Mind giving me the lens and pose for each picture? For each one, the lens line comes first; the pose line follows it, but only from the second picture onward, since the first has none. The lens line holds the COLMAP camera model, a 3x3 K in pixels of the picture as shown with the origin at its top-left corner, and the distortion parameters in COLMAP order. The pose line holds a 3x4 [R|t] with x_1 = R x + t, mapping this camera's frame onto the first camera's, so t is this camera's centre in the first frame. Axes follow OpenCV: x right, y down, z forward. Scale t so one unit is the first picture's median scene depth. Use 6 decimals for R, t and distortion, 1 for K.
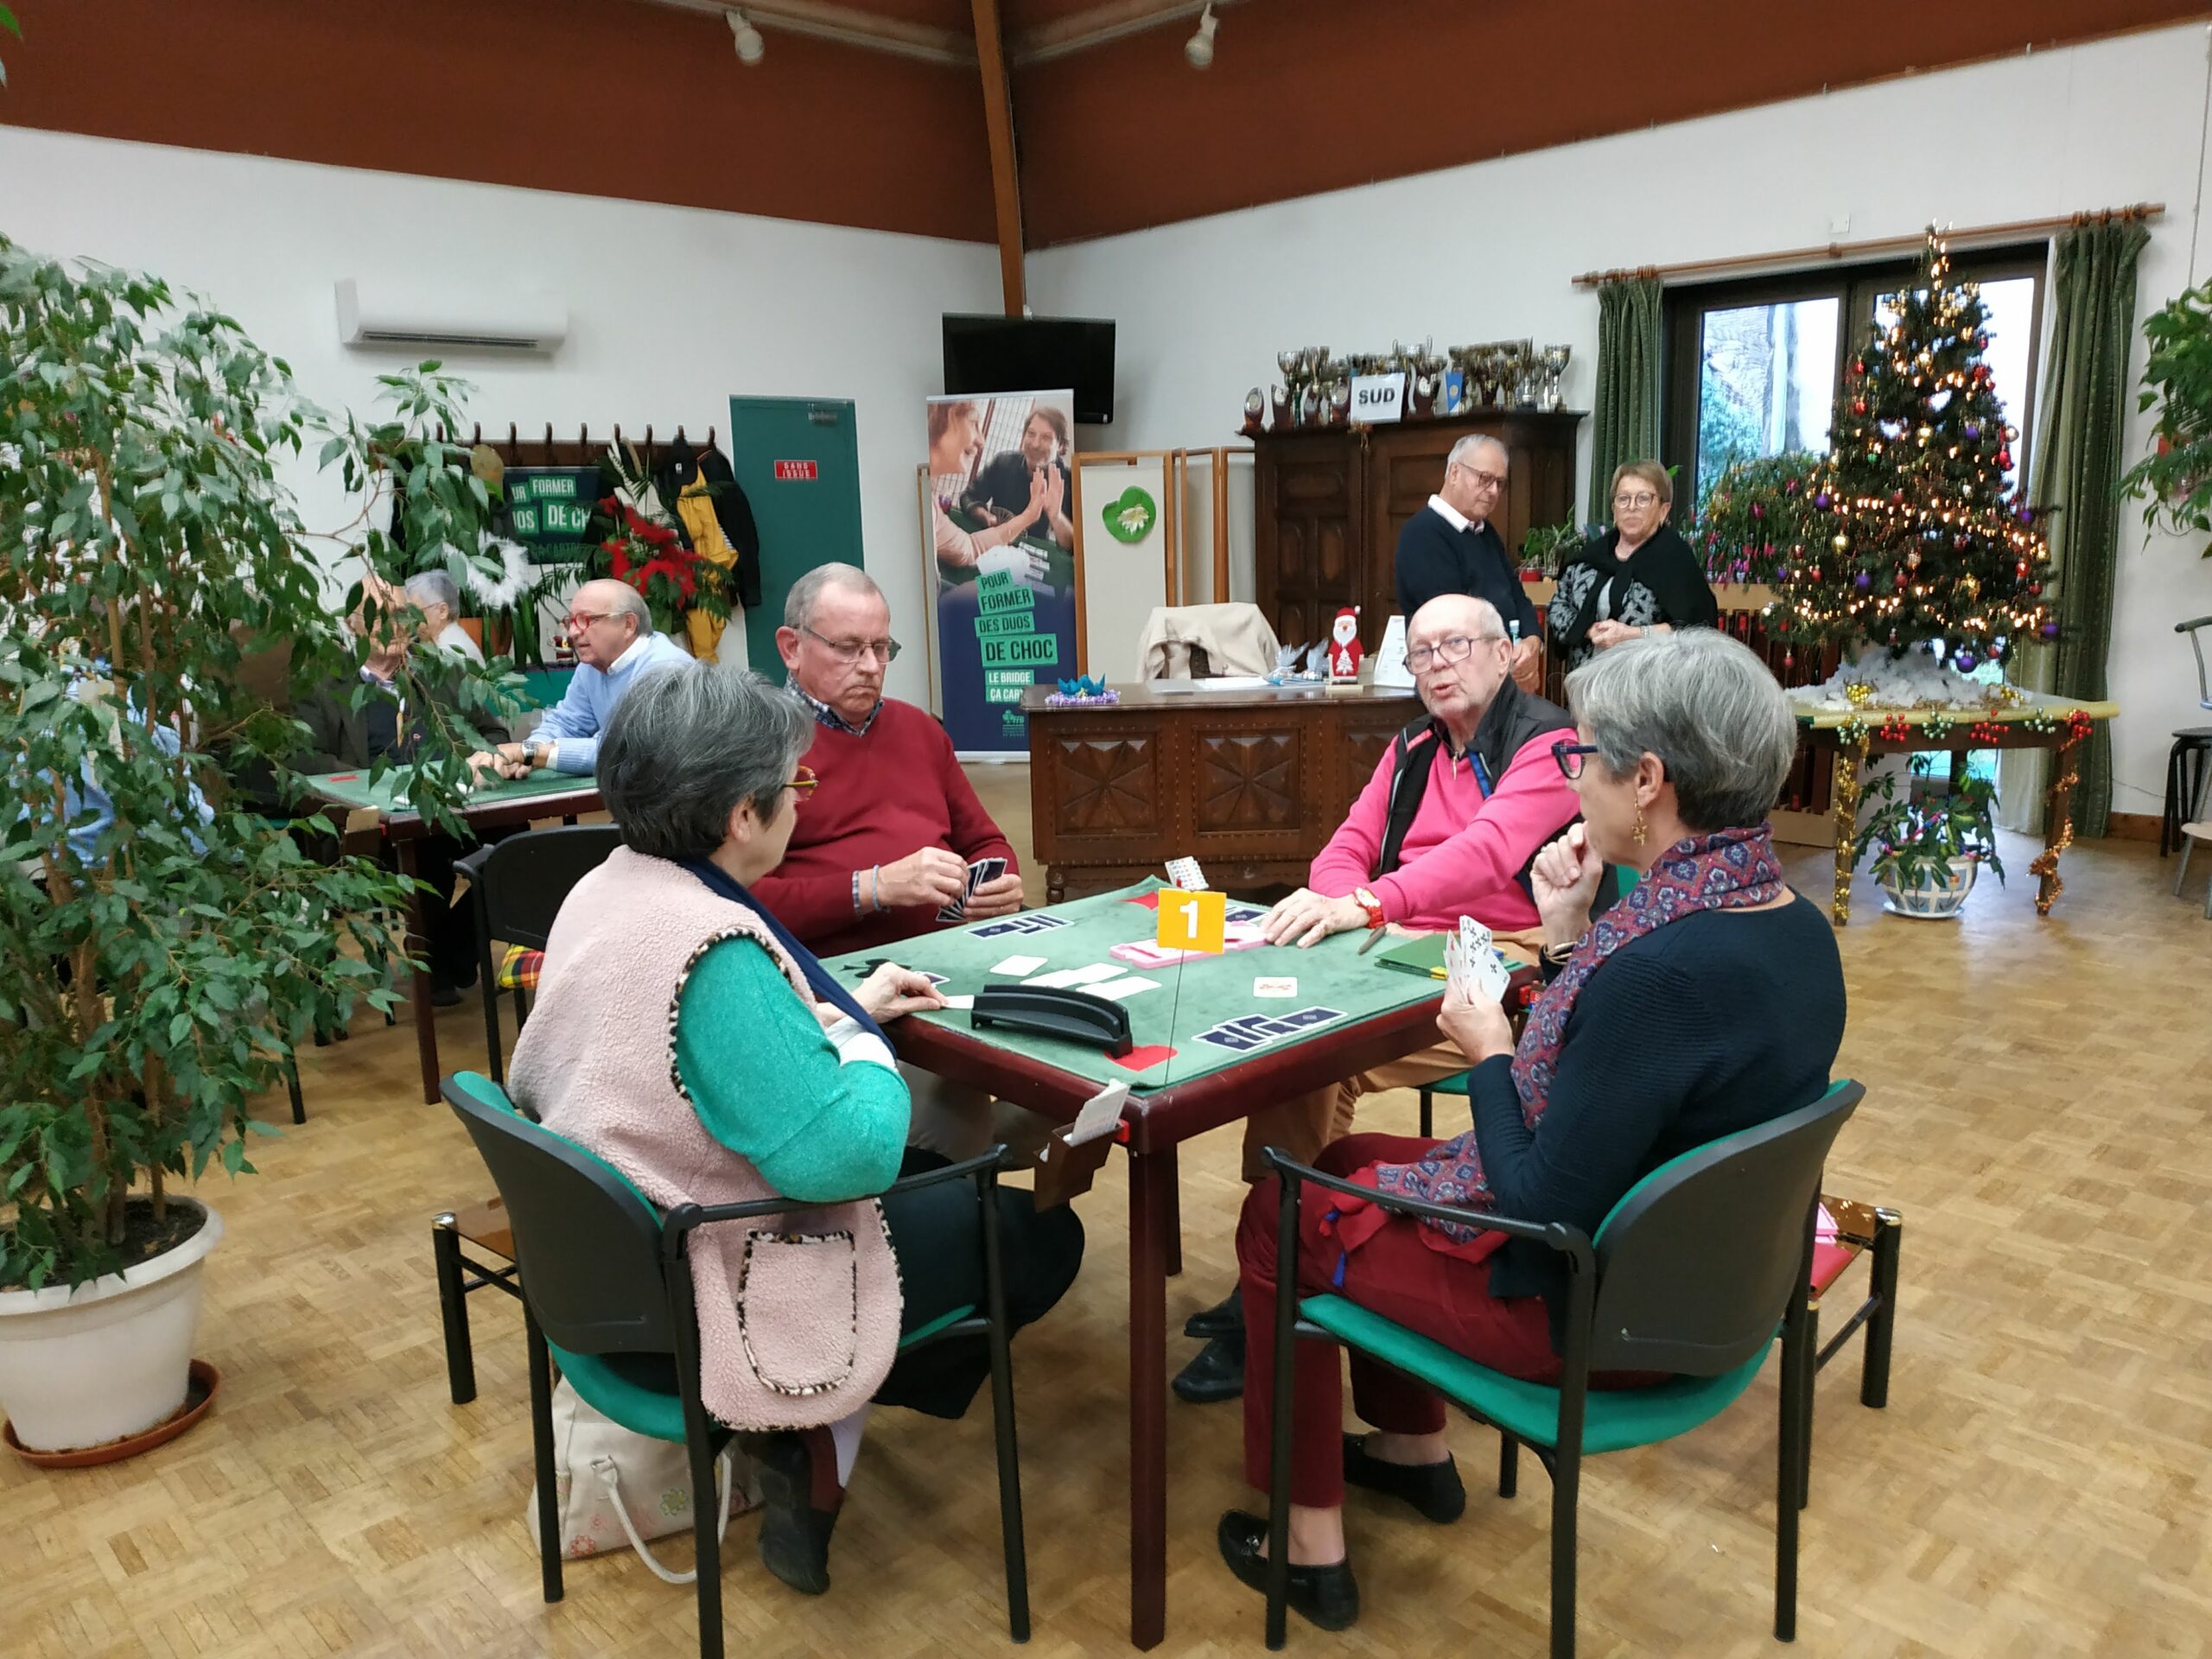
lens RADIAL K [[1631.7, 0, 1124.2], [0, 1631.7, 833.1], [0, 0, 1]] dist [0.027661, -0.049373]
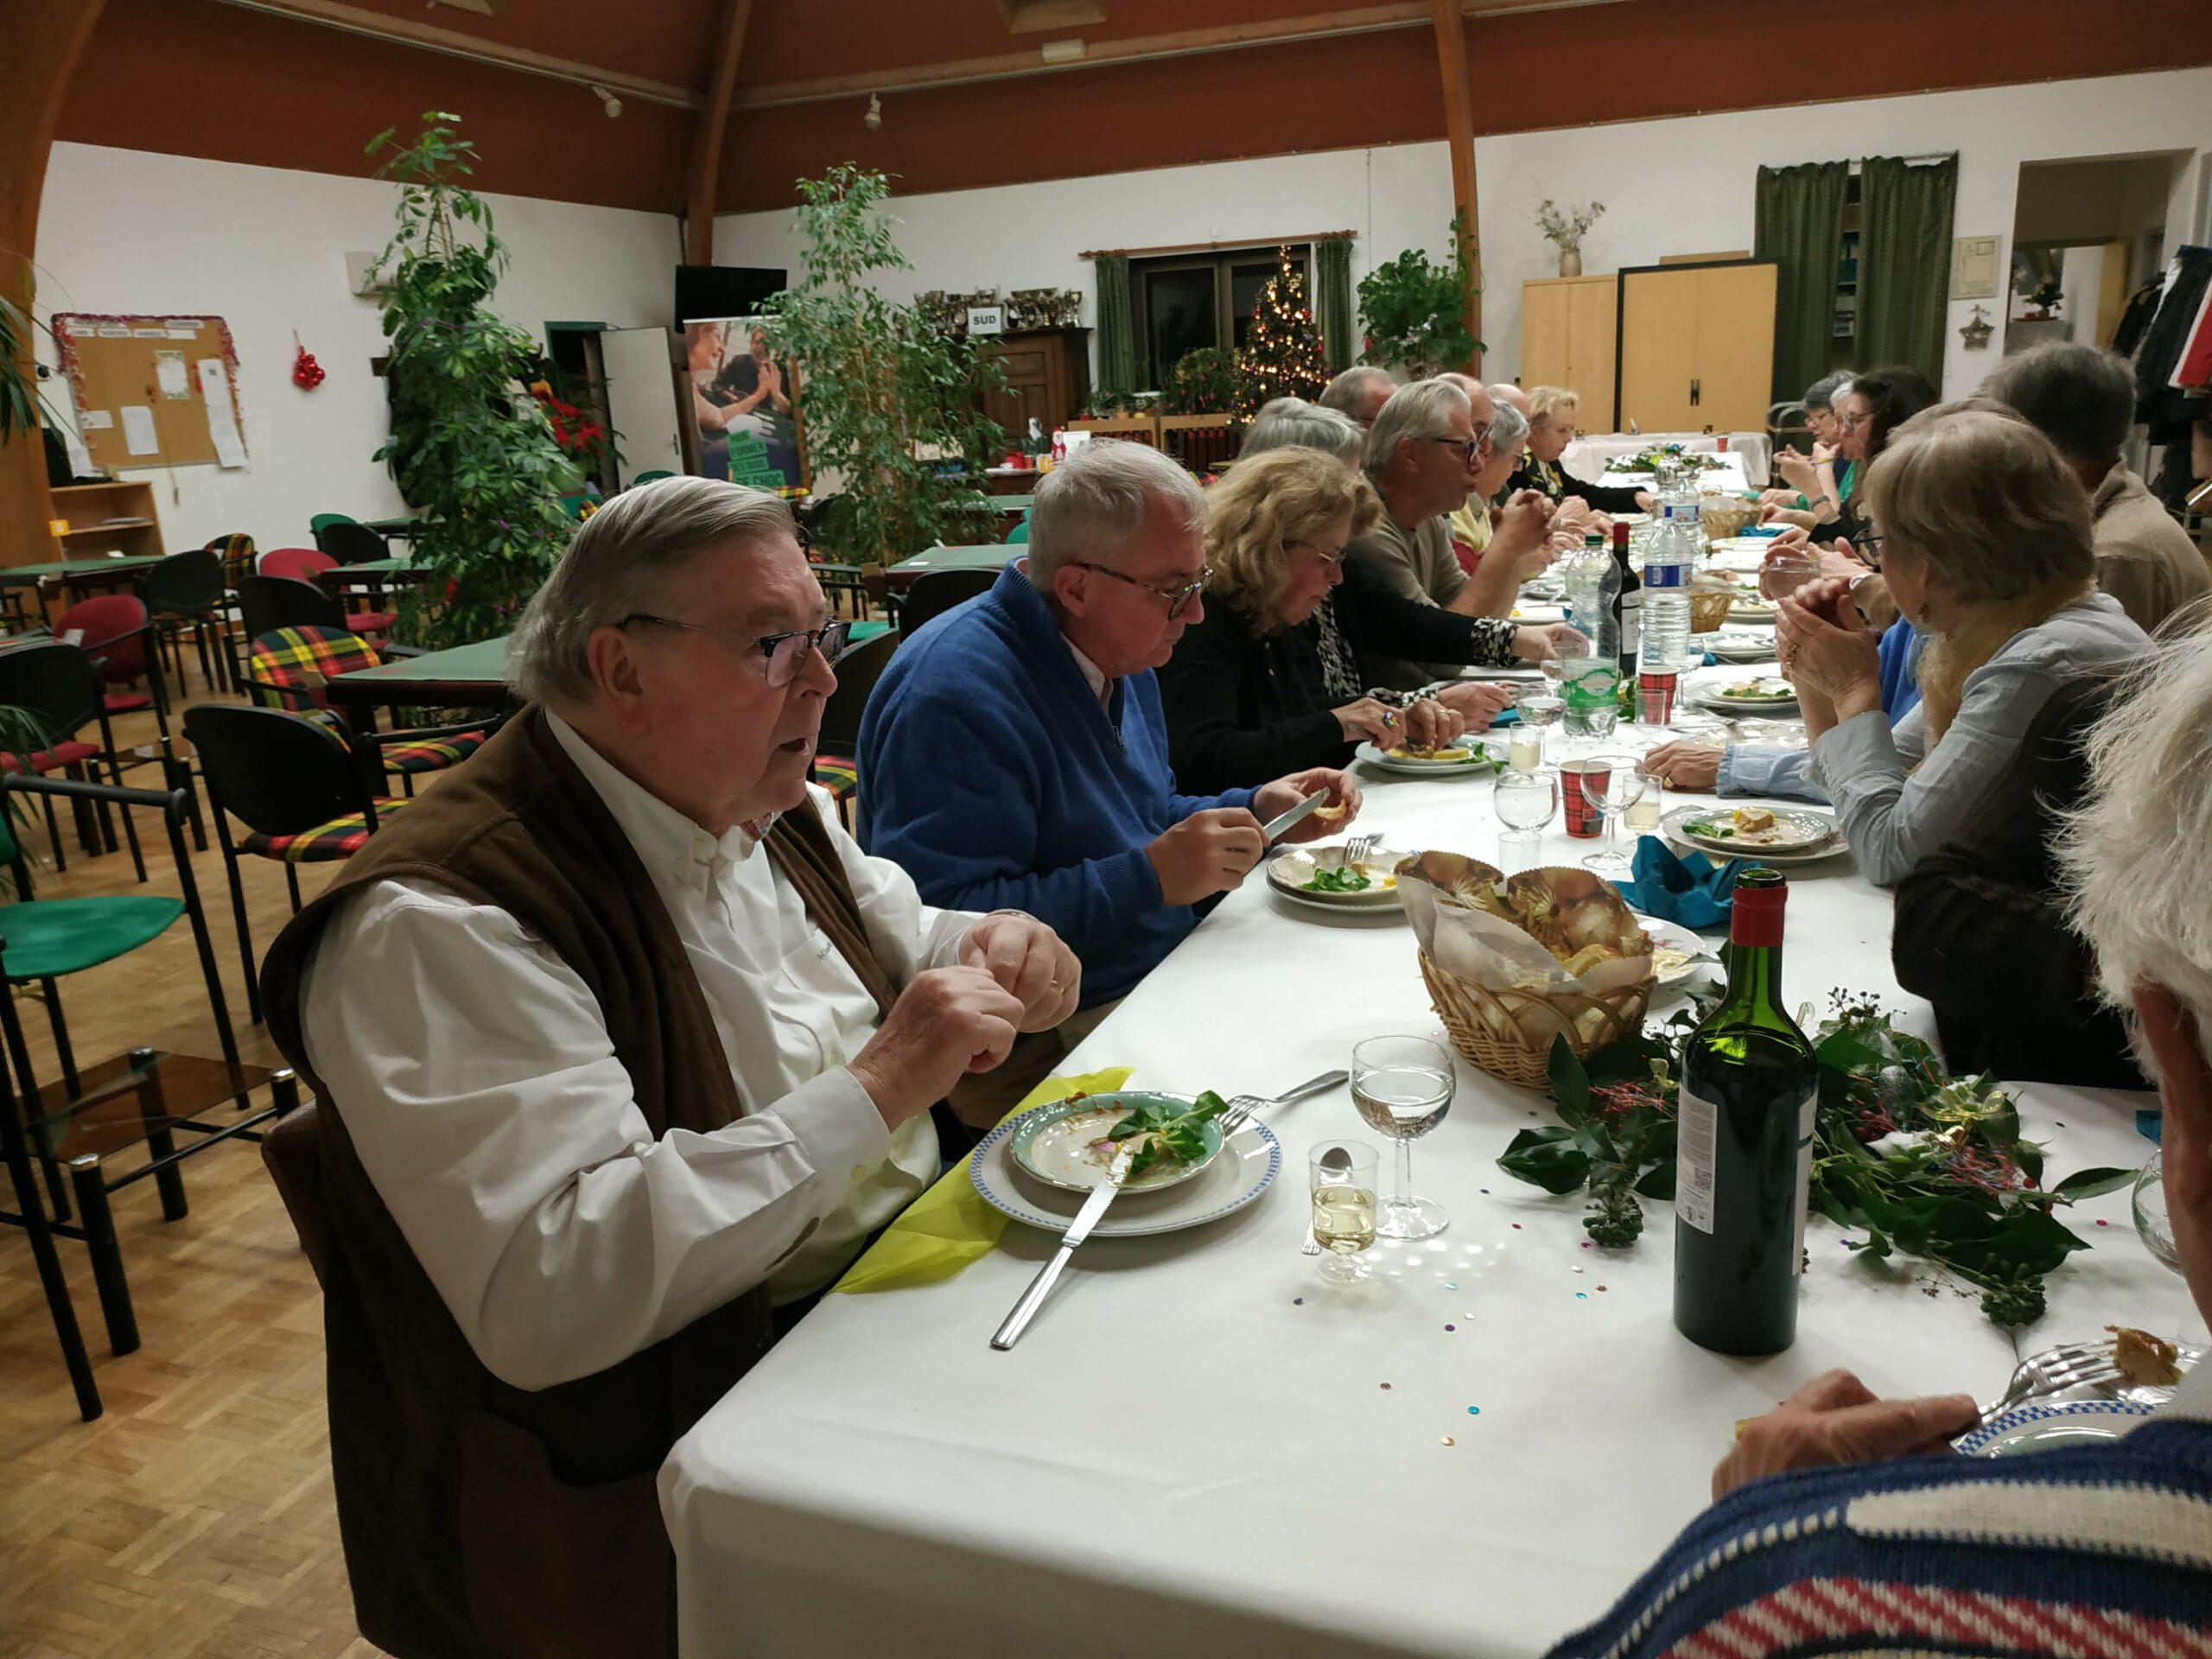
lens RADIAL K [[1631.7, 0, 1099.2], [0, 1631.7, 823.7], [0, 0, 1]] dist [0.027661, -0.049373]
pose [[0.900977, -0.137625, 0.411461, -0.535552], [0.114895, 0.990182, 0.079610, 0.148398], [-0.418377, -0.024452, 0.907944, -0.677428]]
